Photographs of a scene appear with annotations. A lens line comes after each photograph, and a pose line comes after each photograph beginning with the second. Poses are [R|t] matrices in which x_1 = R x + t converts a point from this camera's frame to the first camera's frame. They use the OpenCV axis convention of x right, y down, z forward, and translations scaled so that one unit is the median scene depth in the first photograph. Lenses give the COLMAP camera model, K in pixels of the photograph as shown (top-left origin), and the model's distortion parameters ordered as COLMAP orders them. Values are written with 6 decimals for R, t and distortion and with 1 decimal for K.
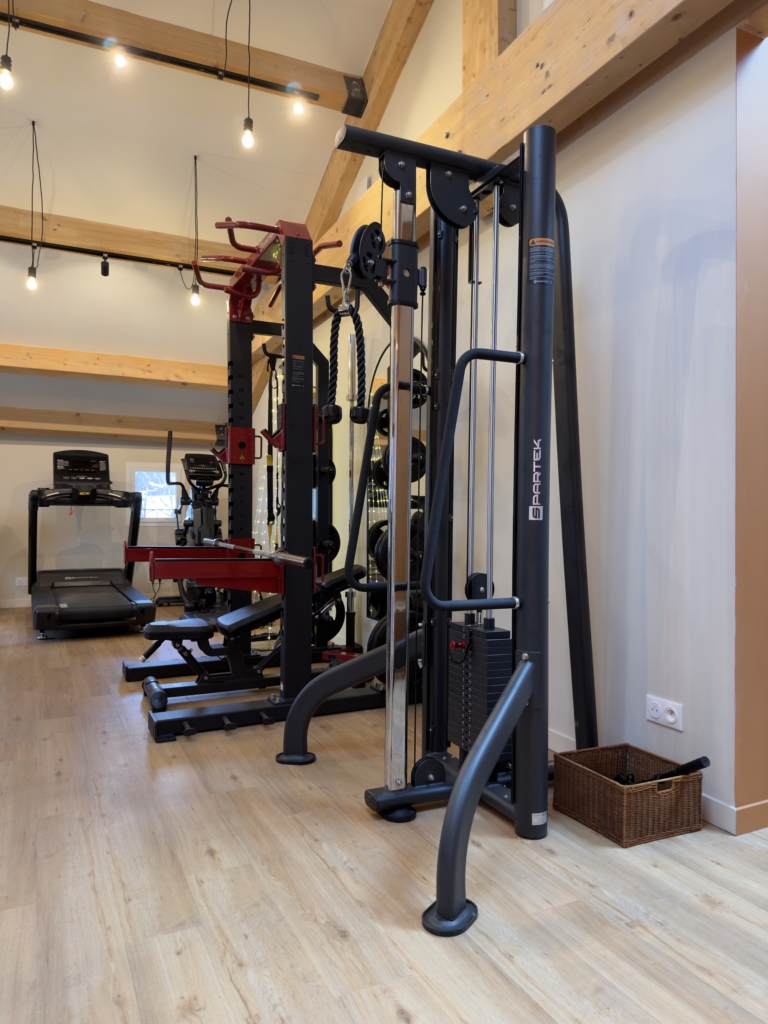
lens RADIAL K [[720.8, 0, 387.5], [0, 720.8, 515.1], [0, 0, 1]] dist [0.018073, -0.035273]
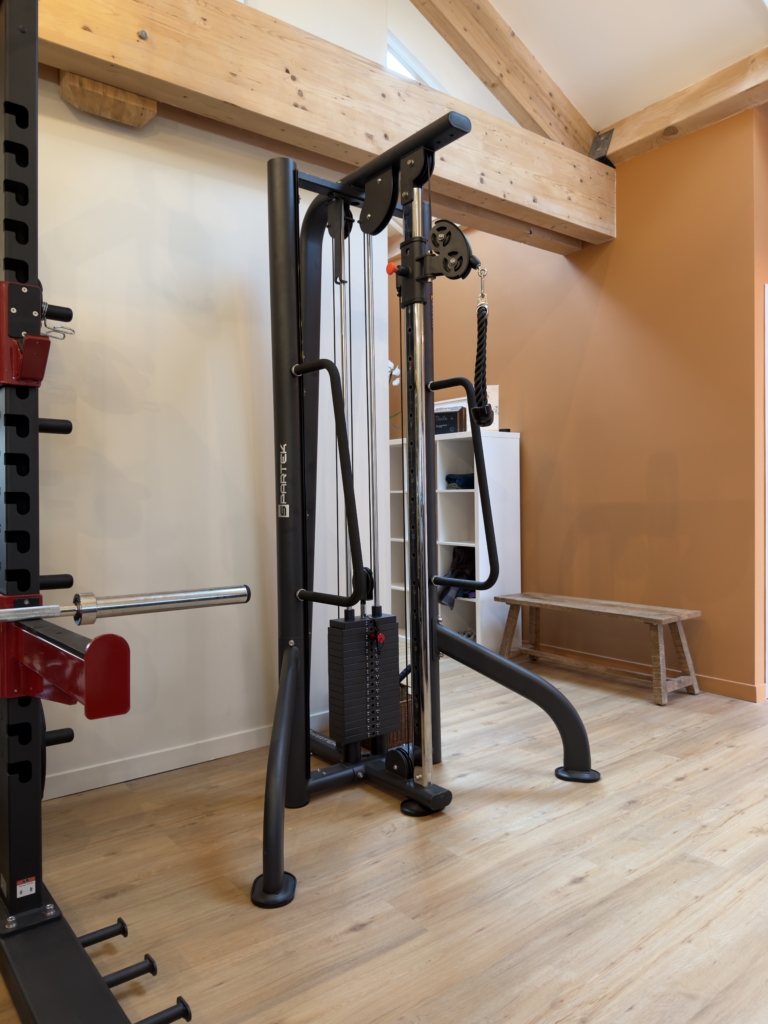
lens RADIAL K [[720.8, 0, 384.8], [0, 720.8, 513.0], [0, 0, 1]] dist [0.018073, -0.035273]
pose [[-0.218984, -0.016997, 0.975580, -0.786162], [0.010563, 0.999748, 0.019789, -0.016983], [-0.975671, 0.014638, -0.218750, 1.042839]]
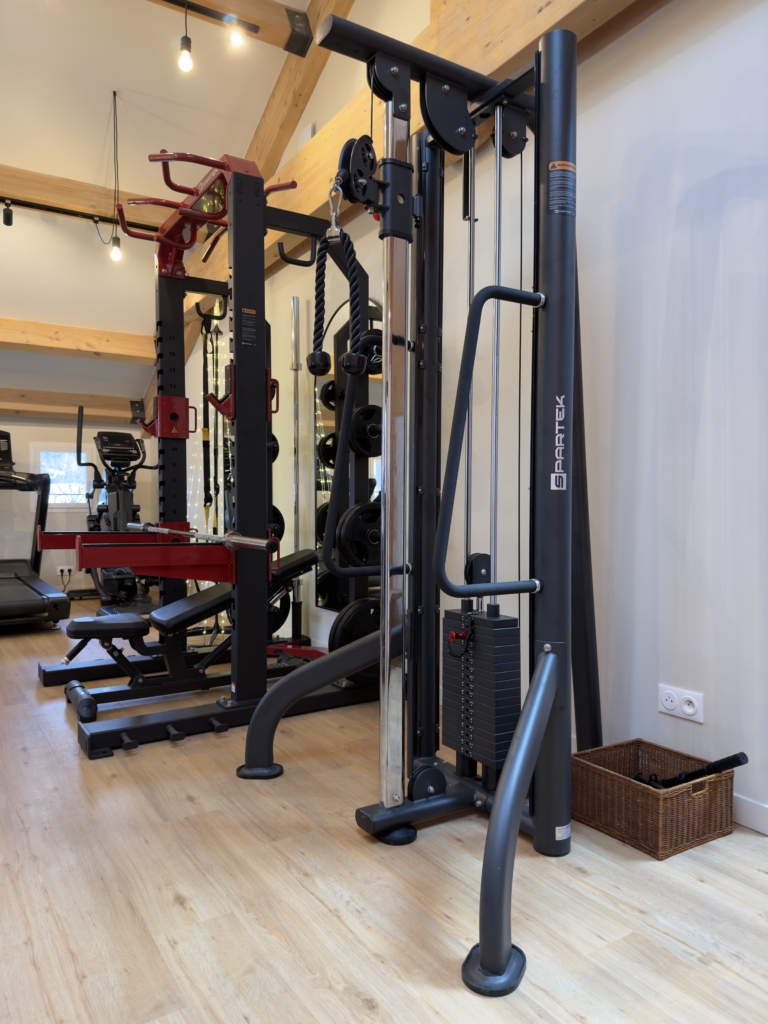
lens RADIAL K [[720.8, 0, 385.3], [0, 720.8, 514.3], [0, 0, 1]] dist [0.018073, -0.035273]
pose [[0.992747, -0.008134, 0.119947, -0.079160], [0.006273, 0.999854, 0.015887, 0.016450], [-0.120059, -0.015019, 0.992653, 0.127309]]
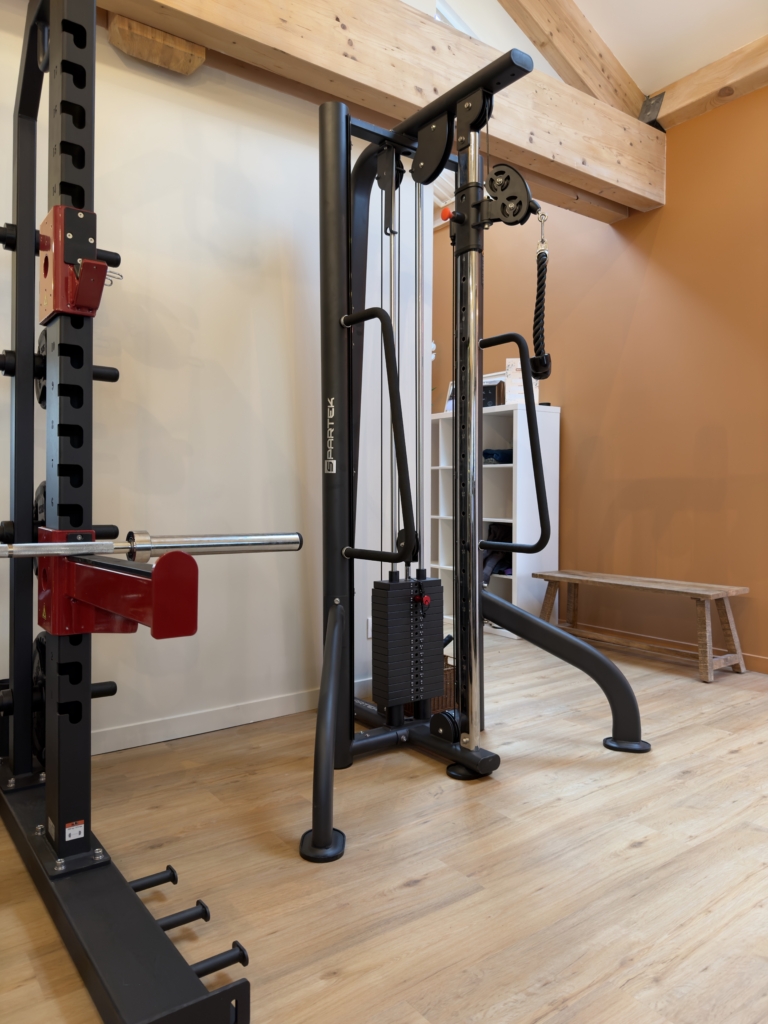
lens RADIAL K [[720.8, 0, 385.6], [0, 720.8, 512.7], [0, 0, 1]] dist [0.018073, -0.035273]
pose [[-0.191077, -0.029859, 0.981121, -0.758433], [-0.003479, 0.999552, 0.029743, 0.024320], [-0.981569, 0.002270, -0.191095, 1.069531]]
